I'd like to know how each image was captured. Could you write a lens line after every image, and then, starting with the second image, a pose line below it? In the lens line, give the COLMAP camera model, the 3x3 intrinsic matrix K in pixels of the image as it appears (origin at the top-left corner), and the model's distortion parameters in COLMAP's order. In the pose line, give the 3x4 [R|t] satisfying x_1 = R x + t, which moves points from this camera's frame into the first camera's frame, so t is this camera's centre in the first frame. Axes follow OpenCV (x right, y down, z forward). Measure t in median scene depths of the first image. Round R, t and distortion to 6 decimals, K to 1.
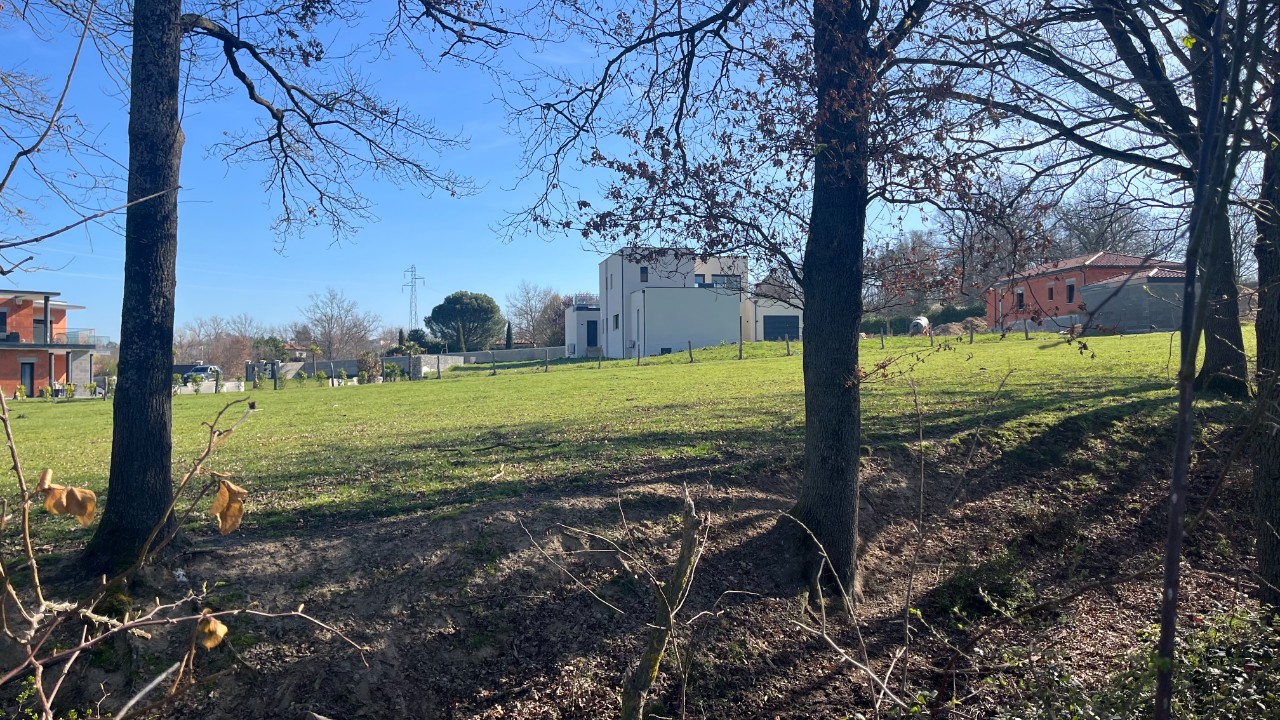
lens RADIAL K [[953.0, 0, 640.0], [0, 953.0, 360.0], [0, 0, 1]] dist [0.064121, -0.103148]
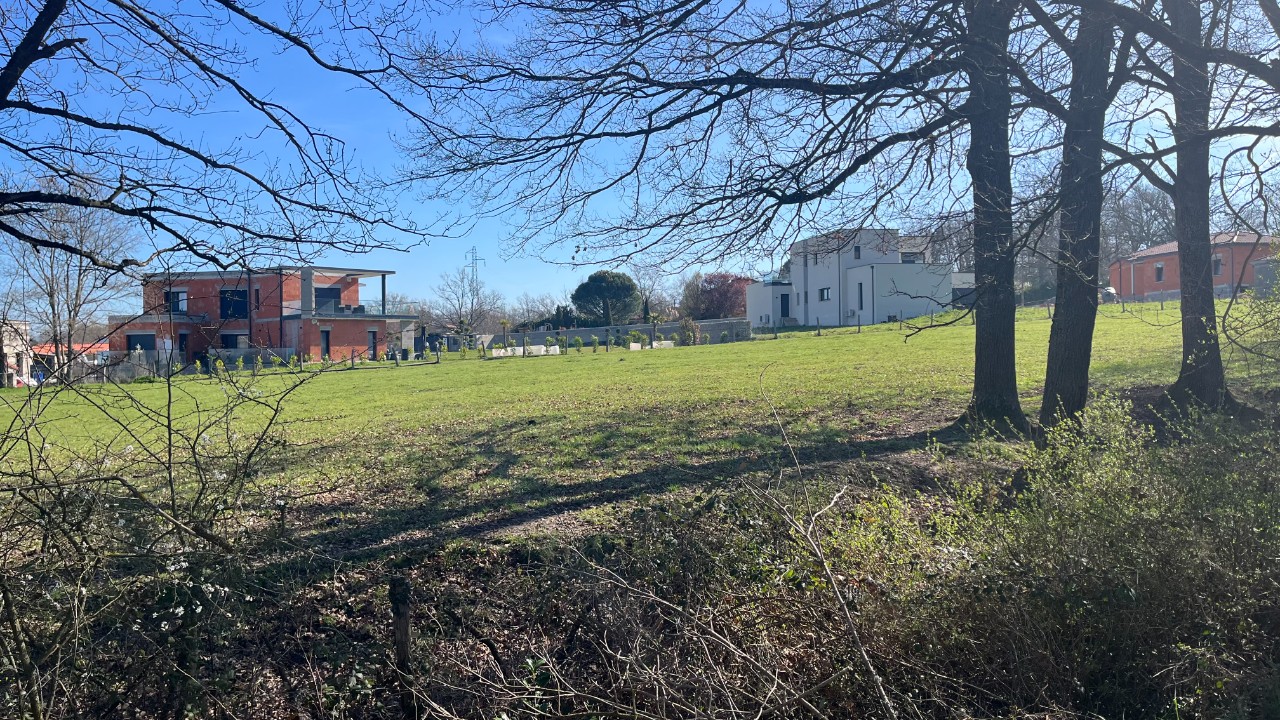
lens RADIAL K [[953.0, 0, 640.0], [0, 953.0, 360.0], [0, 0, 1]] dist [0.064121, -0.103148]
pose [[0.999893, -0.004932, -0.013736, -0.137425], [0.005218, 0.999770, 0.020825, 0.007804], [0.013630, -0.020895, 0.999689, -0.085154]]
